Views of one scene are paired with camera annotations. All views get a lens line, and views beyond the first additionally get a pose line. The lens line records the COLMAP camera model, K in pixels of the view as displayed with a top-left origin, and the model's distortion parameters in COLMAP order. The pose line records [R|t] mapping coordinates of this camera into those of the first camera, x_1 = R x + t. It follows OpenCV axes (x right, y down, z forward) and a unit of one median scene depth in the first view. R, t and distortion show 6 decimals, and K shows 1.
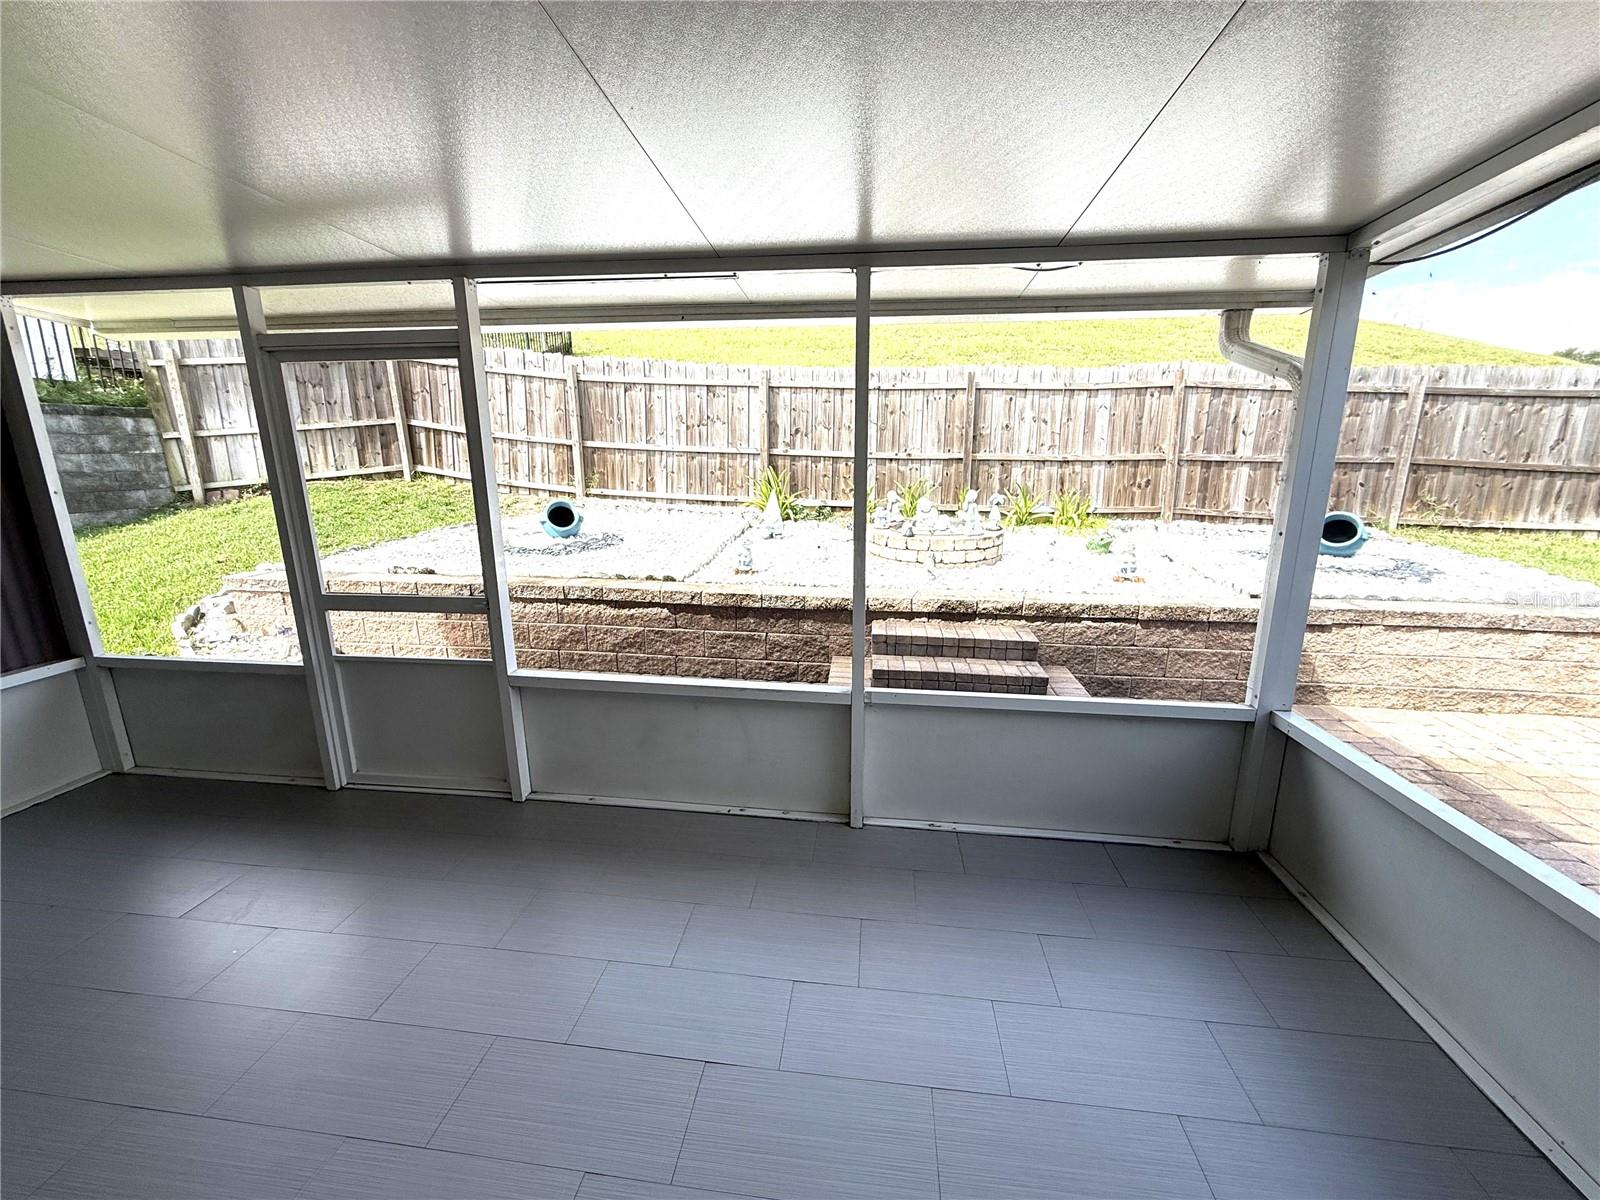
lens RADIAL K [[635.8, 0, 802.5], [0, 635.8, 600.1], [0, 0, 1]] dist [-0.002238, 0.000550]
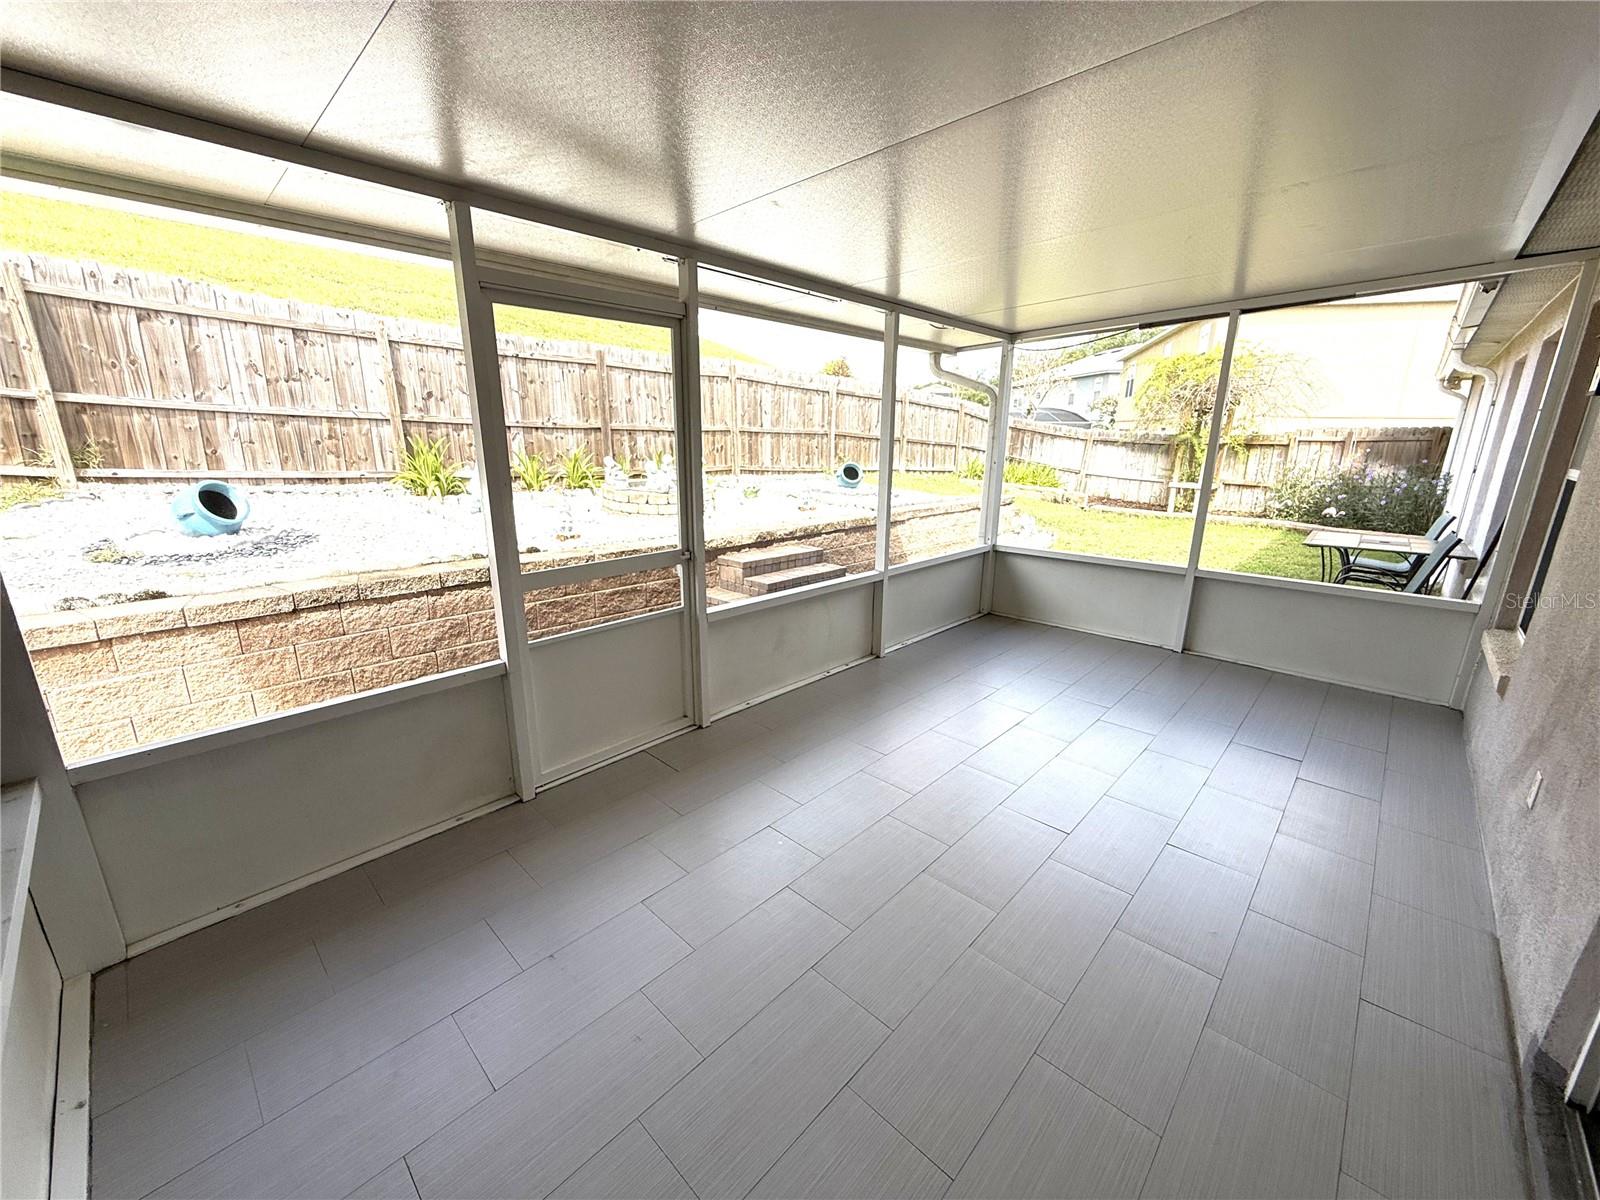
lens RADIAL K [[635.8, 0, 795.6], [0, 635.8, 598.0], [0, 0, 1]] dist [-0.002238, 0.000550]
pose [[0.594050, -0.196483, 0.780064, -0.518812], [0.166368, 0.978755, 0.119834, -0.008226], [-0.787037, 0.058591, 0.614118, 0.070977]]
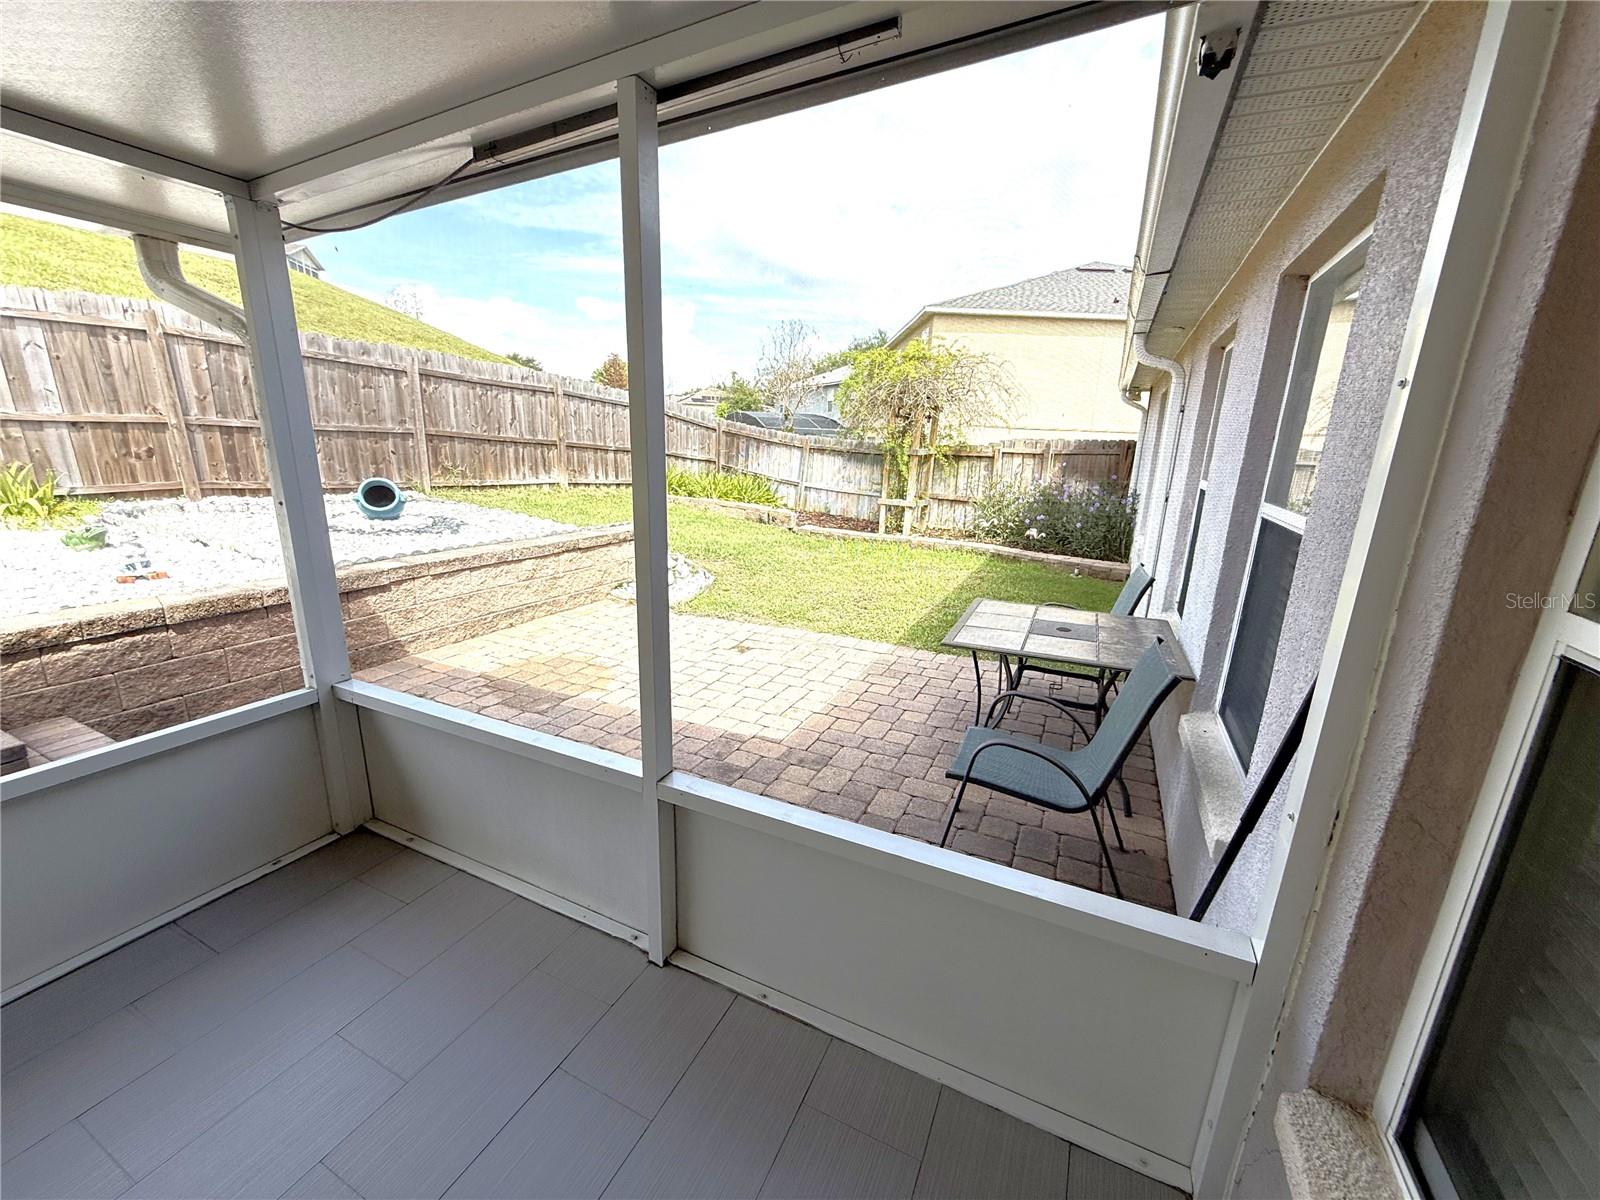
lens RADIAL K [[635.8, 0, 792.6], [0, 635.8, 600.7], [0, 0, 1]] dist [-0.002238, 0.000550]
pose [[0.323275, -0.220936, 0.920153, 0.036132], [0.178298, 0.969169, 0.170064, 0.003333], [-0.929356, 0.109084, 0.352700, -0.004285]]
